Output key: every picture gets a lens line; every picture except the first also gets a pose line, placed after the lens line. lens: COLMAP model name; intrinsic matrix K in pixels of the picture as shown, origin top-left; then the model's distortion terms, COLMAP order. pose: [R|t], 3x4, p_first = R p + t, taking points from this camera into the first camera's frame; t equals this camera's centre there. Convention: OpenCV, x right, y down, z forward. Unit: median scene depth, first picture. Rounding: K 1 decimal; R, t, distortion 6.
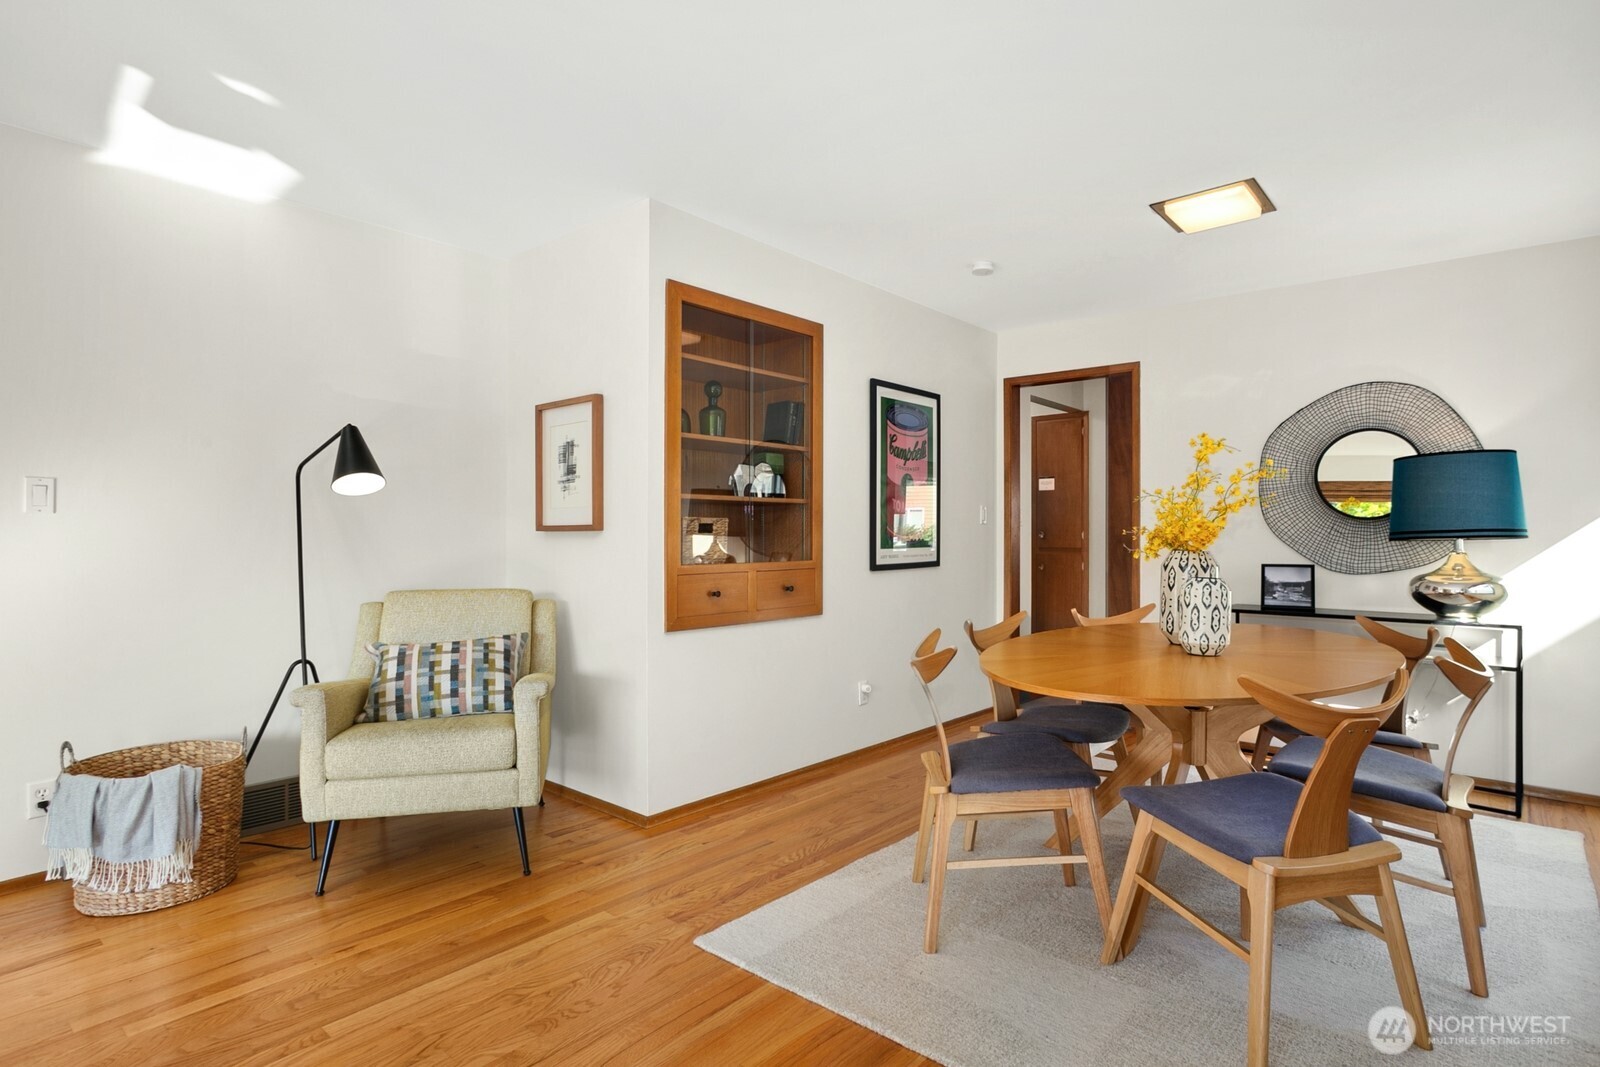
lens RADIAL K [[824.5, 0, 820.4], [0, 824.5, 530.6], [0, 0, 1]] dist [-0.019168, 0.022323]
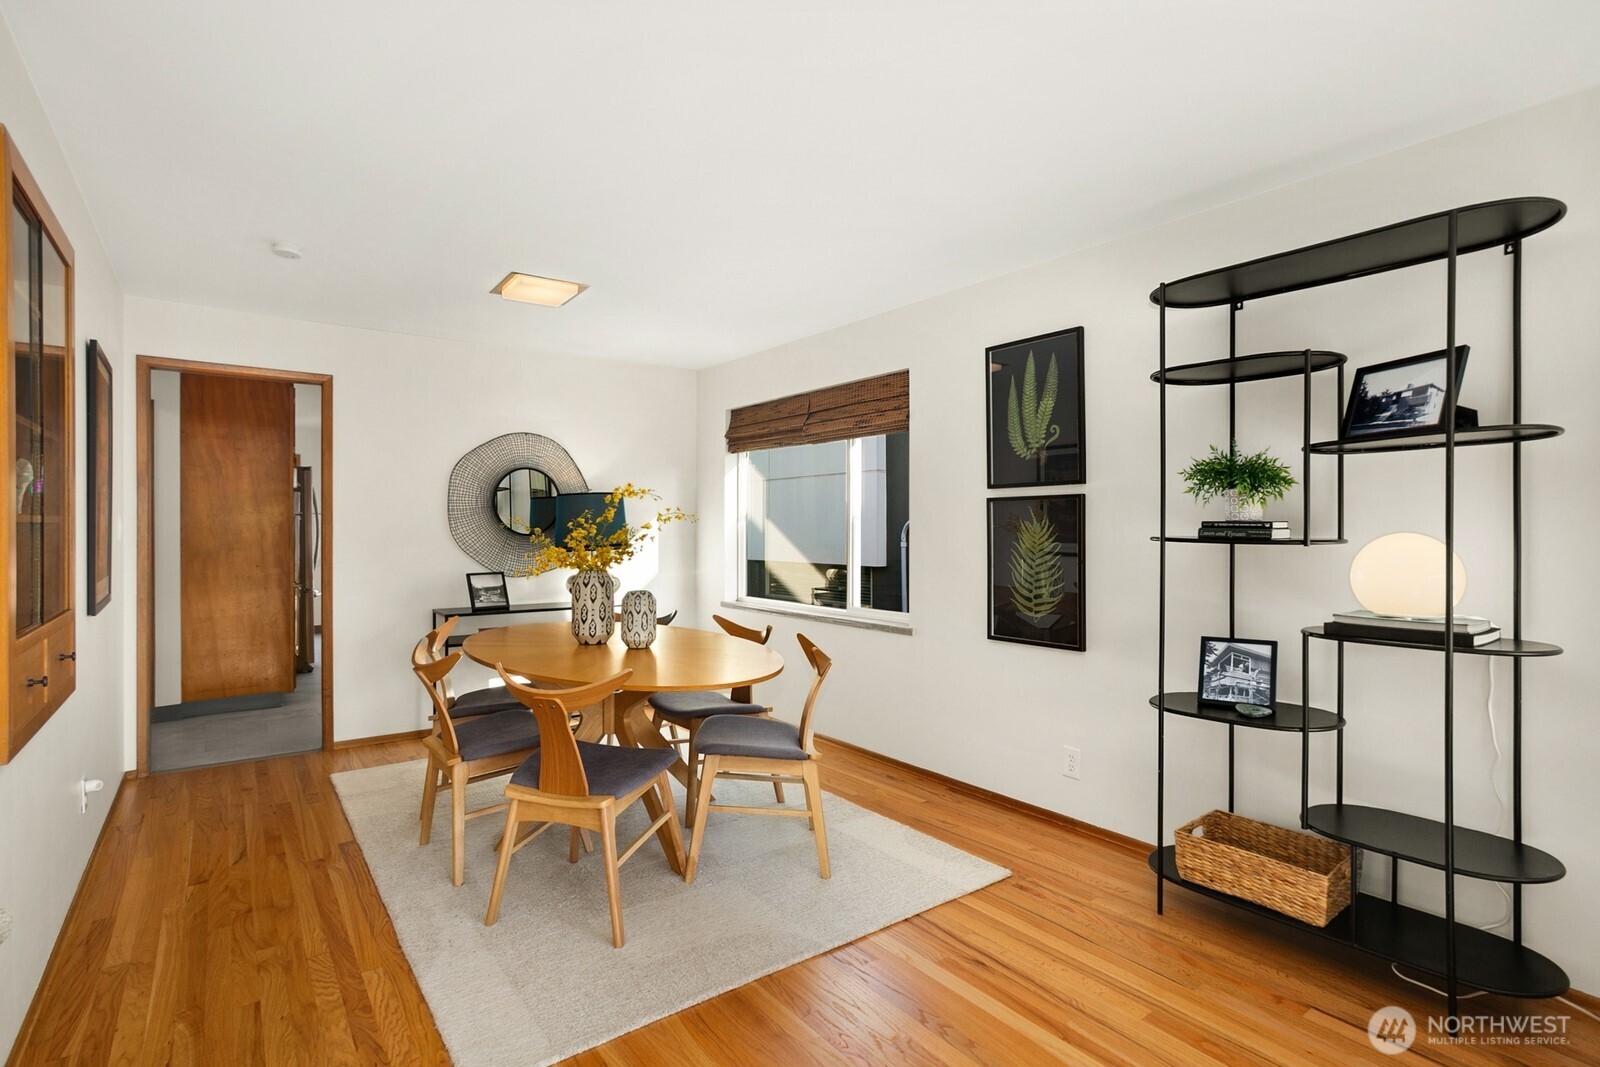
lens RADIAL K [[765.9, 0, 790.6], [0, 765.9, 533.1], [0, 0, 1]] dist [-0.040600, 0.025687]
pose [[0.230338, -0.006596, 0.973088, -0.481629], [-0.008588, 0.999924, 0.008811, -0.035446], [-0.973073, -0.010387, 0.230264, 0.322052]]
